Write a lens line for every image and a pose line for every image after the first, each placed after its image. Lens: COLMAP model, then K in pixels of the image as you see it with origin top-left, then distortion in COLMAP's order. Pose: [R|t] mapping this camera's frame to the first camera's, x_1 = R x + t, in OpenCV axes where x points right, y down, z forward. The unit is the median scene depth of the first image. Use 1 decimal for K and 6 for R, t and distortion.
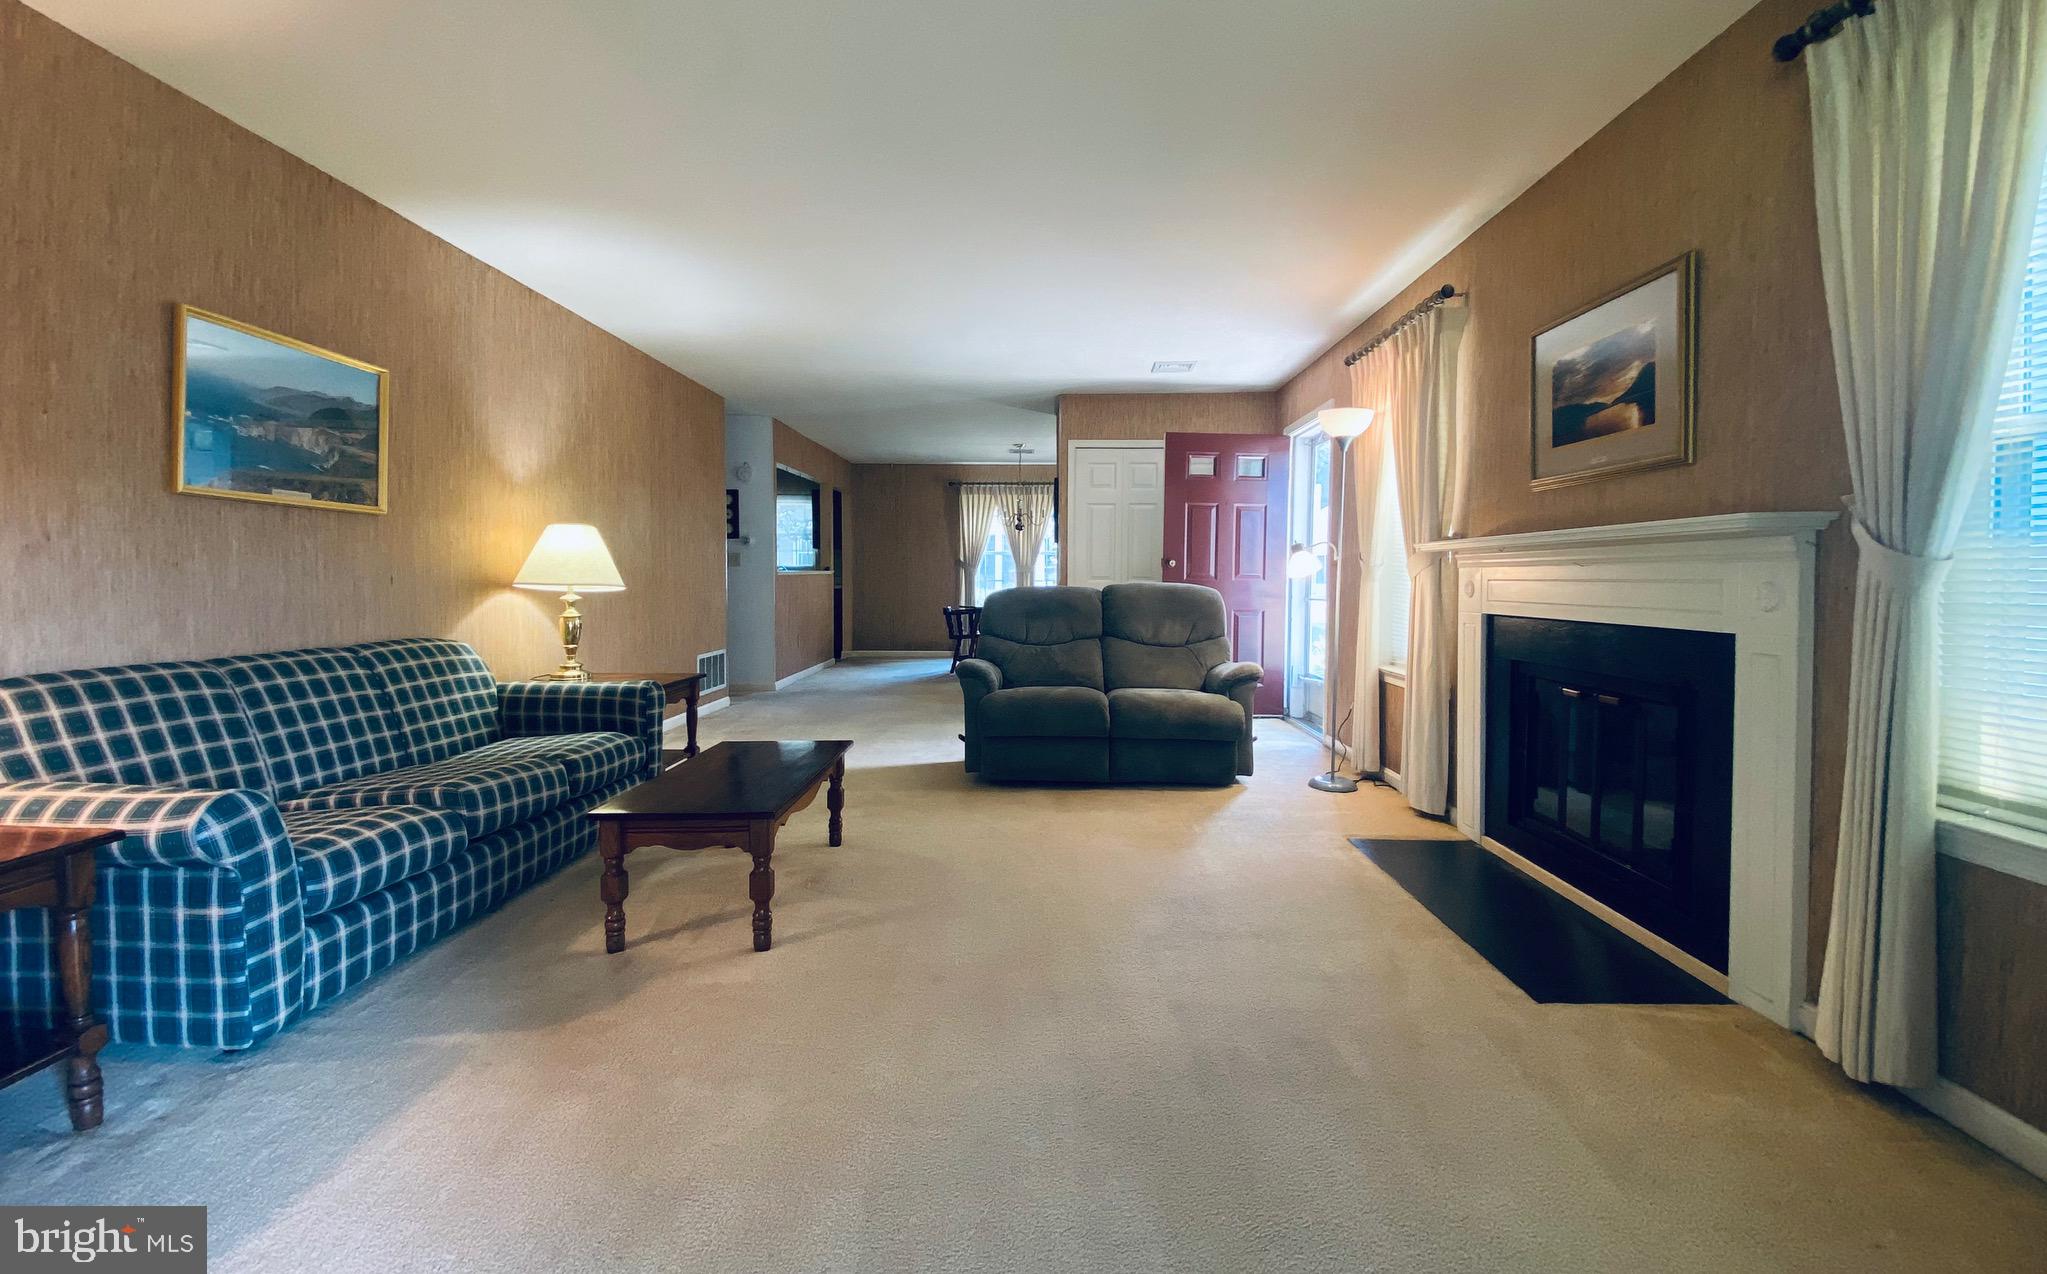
lens RADIAL K [[835.6, 0, 1026.3], [0, 835.6, 609.9], [0, 0, 1]] dist [-0.013514, -0.007136]
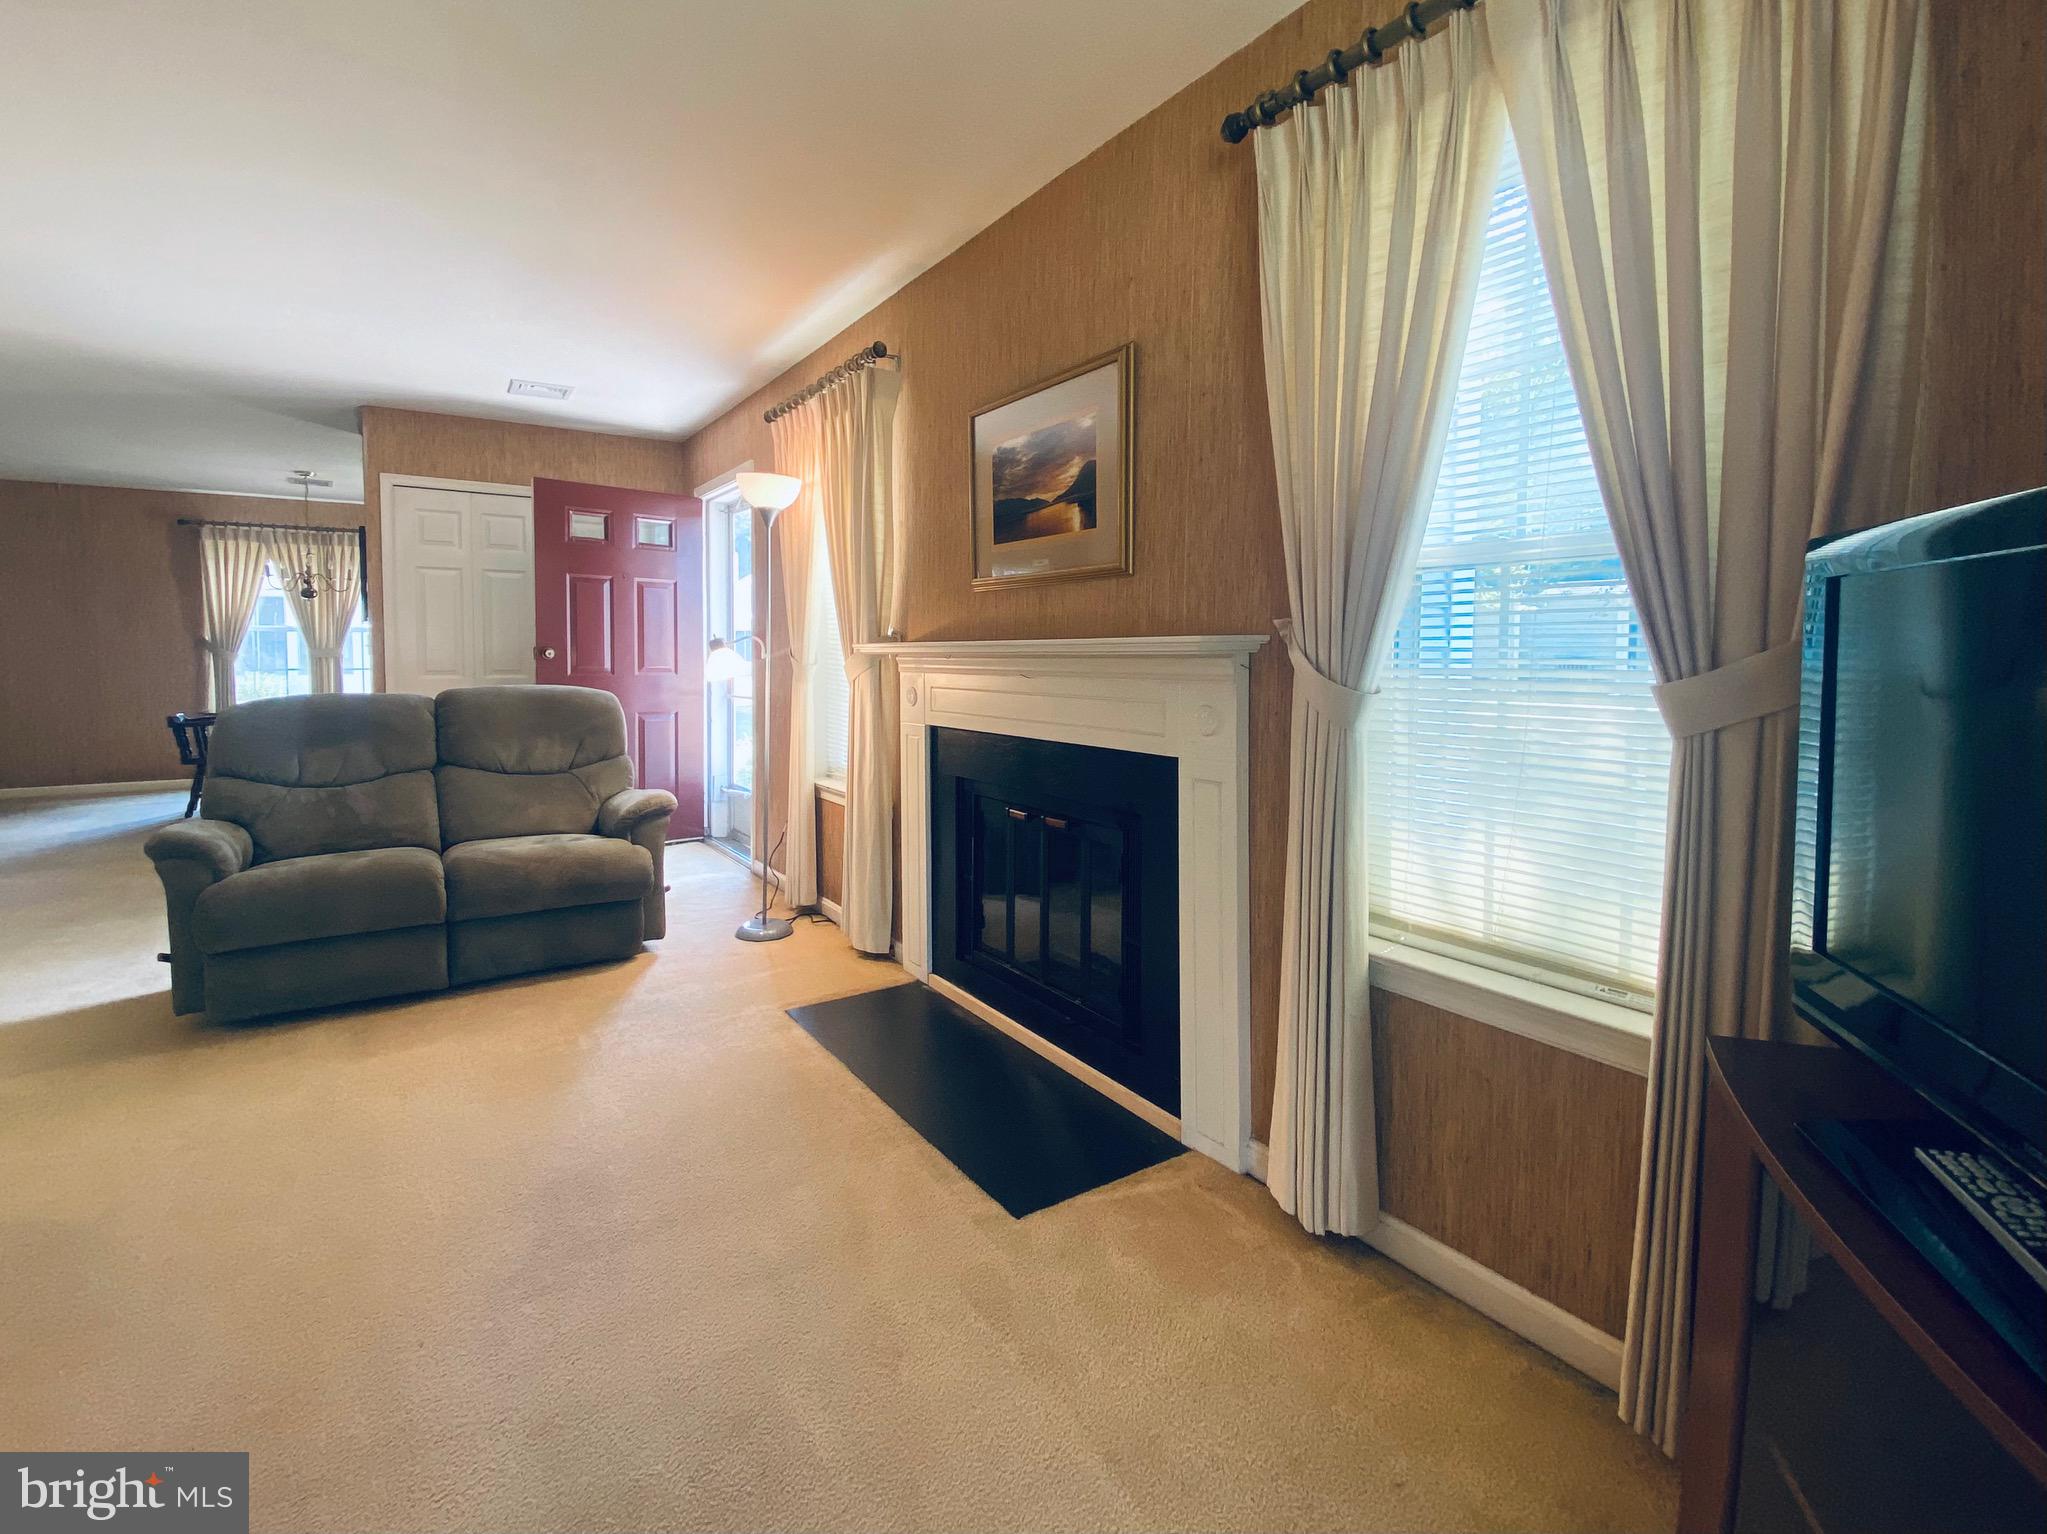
lens RADIAL K [[940.4, 0, 994.5], [0, 940.4, 708.8], [0, 0, 1]] dist [0.013101, -0.005497]
pose [[0.824943, -0.033002, 0.564251, 0.056462], [0.023461, 0.999433, 0.024153, -0.043409], [-0.564728, -0.006687, 0.825250, 0.163387]]
